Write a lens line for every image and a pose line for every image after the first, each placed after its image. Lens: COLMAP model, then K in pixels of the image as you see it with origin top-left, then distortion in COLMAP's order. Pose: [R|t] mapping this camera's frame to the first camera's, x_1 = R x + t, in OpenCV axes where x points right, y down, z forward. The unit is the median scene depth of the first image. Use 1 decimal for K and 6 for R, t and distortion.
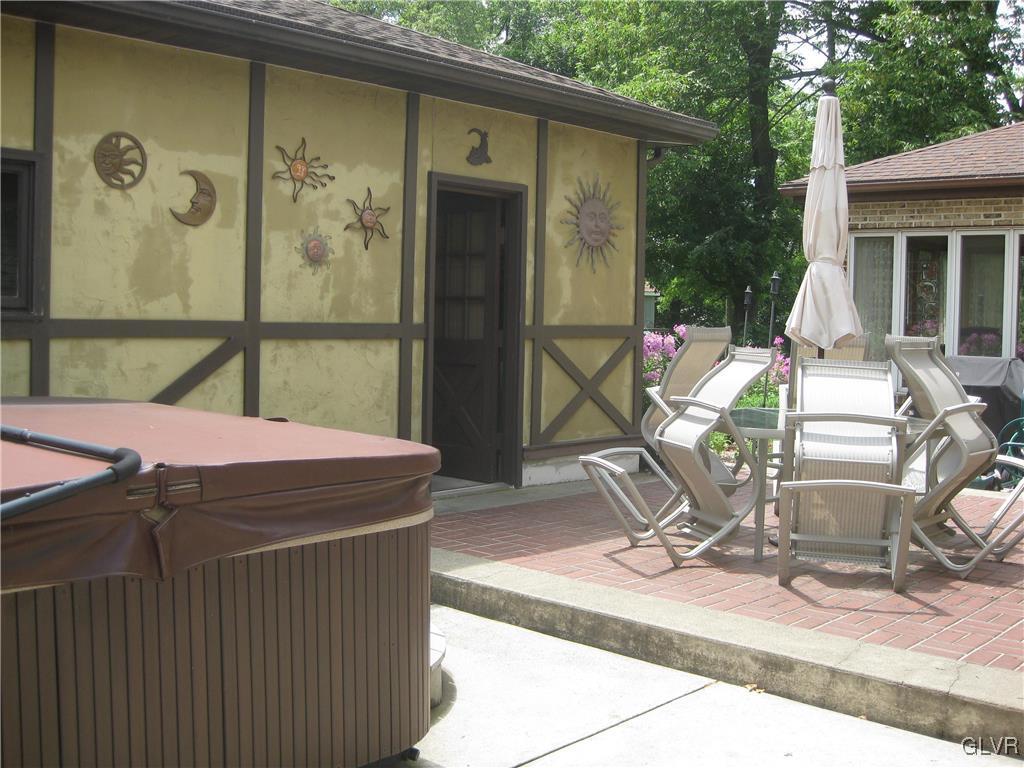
lens RADIAL K [[1116.1, 0, 513.5], [0, 1116.1, 378.1], [0, 0, 1]] dist [-0.145714, 0.000000]
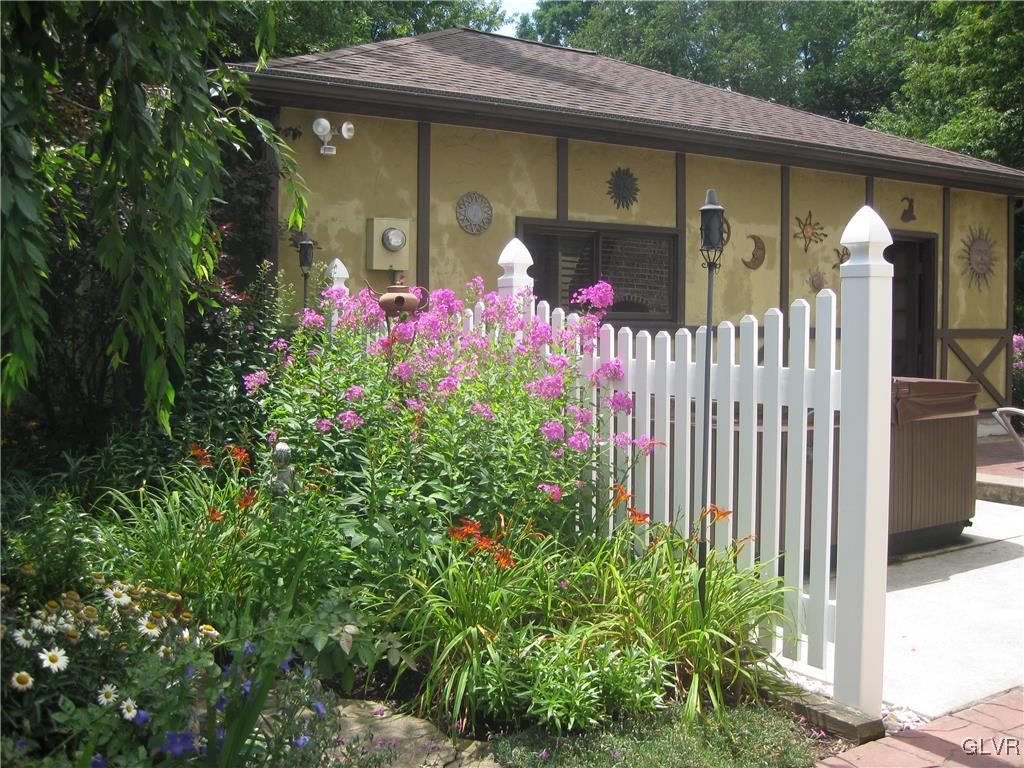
lens RADIAL K [[1116.1, 0, 511.5], [0, 1116.1, 389.3], [0, 0, 1]] dist [-0.145714, 0.000000]
pose [[0.969628, -0.004571, -0.244541, -0.181048], [0.003820, 0.999986, -0.003544, 0.034429], [0.244554, 0.002503, 0.969632, -0.521538]]
